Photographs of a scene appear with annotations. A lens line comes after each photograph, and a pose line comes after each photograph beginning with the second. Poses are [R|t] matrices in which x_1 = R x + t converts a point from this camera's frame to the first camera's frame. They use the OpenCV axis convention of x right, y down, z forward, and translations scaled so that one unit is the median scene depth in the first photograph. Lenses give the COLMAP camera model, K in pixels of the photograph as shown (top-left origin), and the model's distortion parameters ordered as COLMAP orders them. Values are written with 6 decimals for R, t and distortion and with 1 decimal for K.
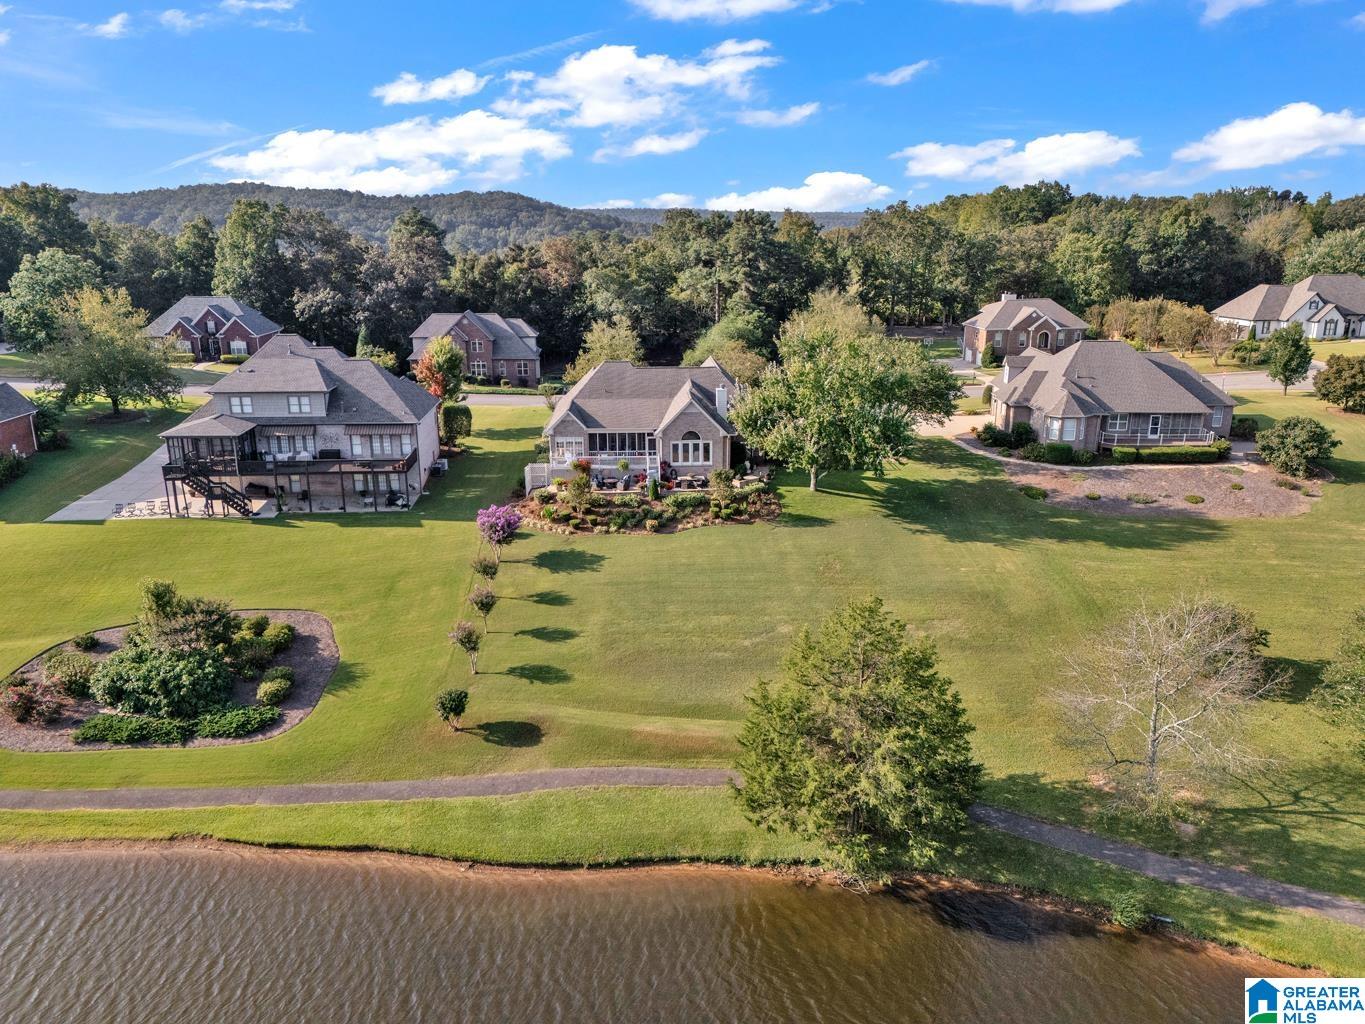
lens RADIAL K [[1046.6, 0, 682.5], [0, 1046.6, 512.0], [0, 0, 1]] dist [0.098654, -0.076010]
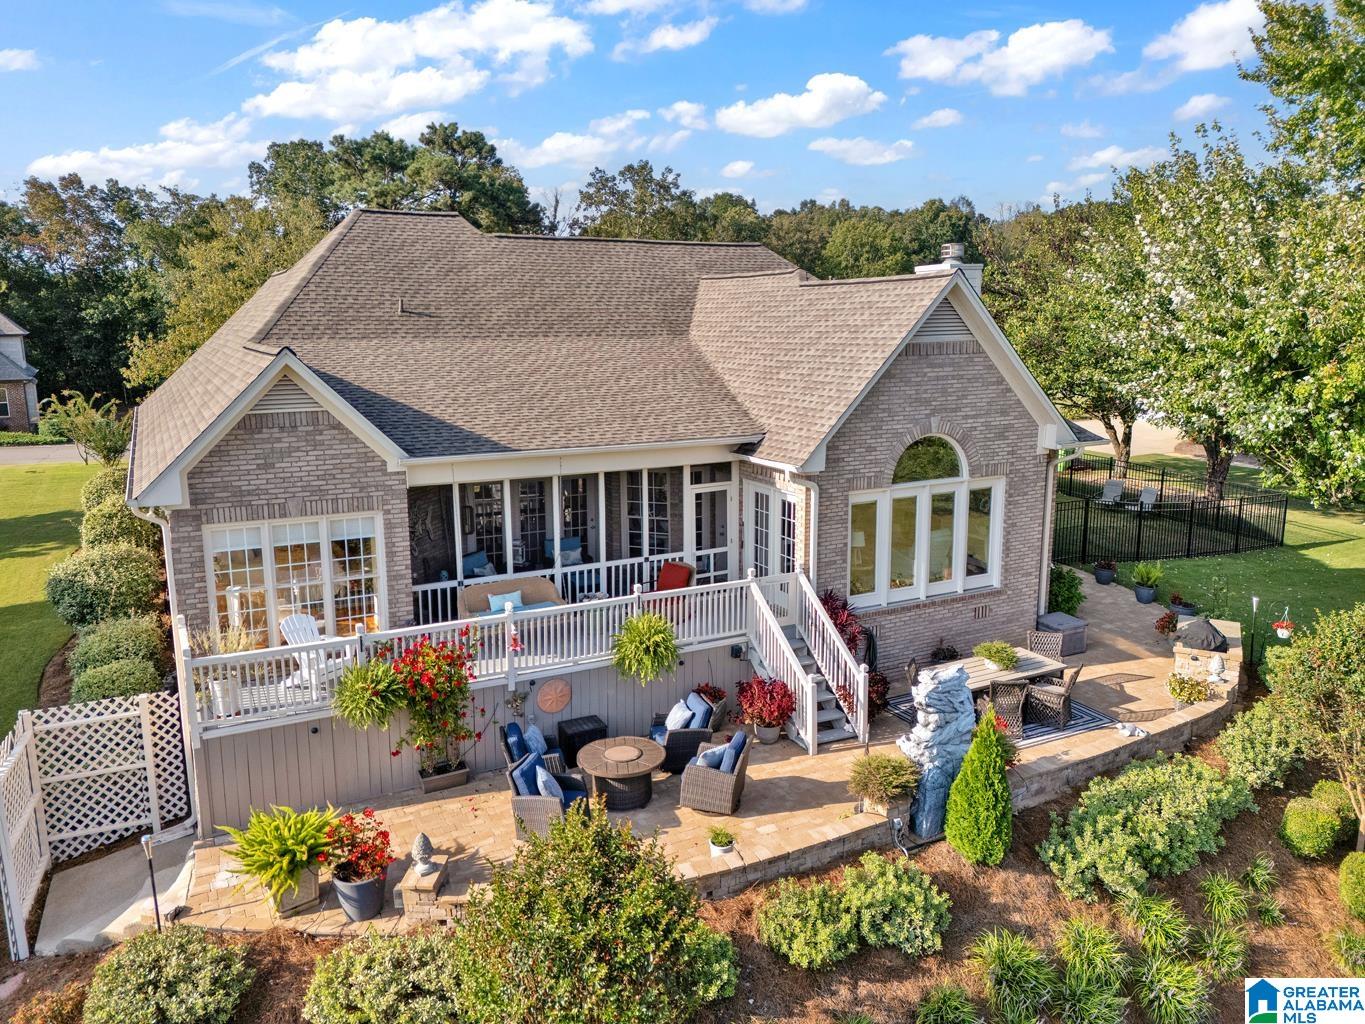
lens RADIAL K [[1046.6, 0, 682.5], [0, 1046.6, 512.0], [0, 0, 1]] dist [0.098654, -0.076010]
pose [[0.914909, -0.082620, 0.395113, -0.118124], [0.115543, 0.991475, -0.060224, -0.055060], [-0.386769, 0.100752, 0.916656, 0.822091]]
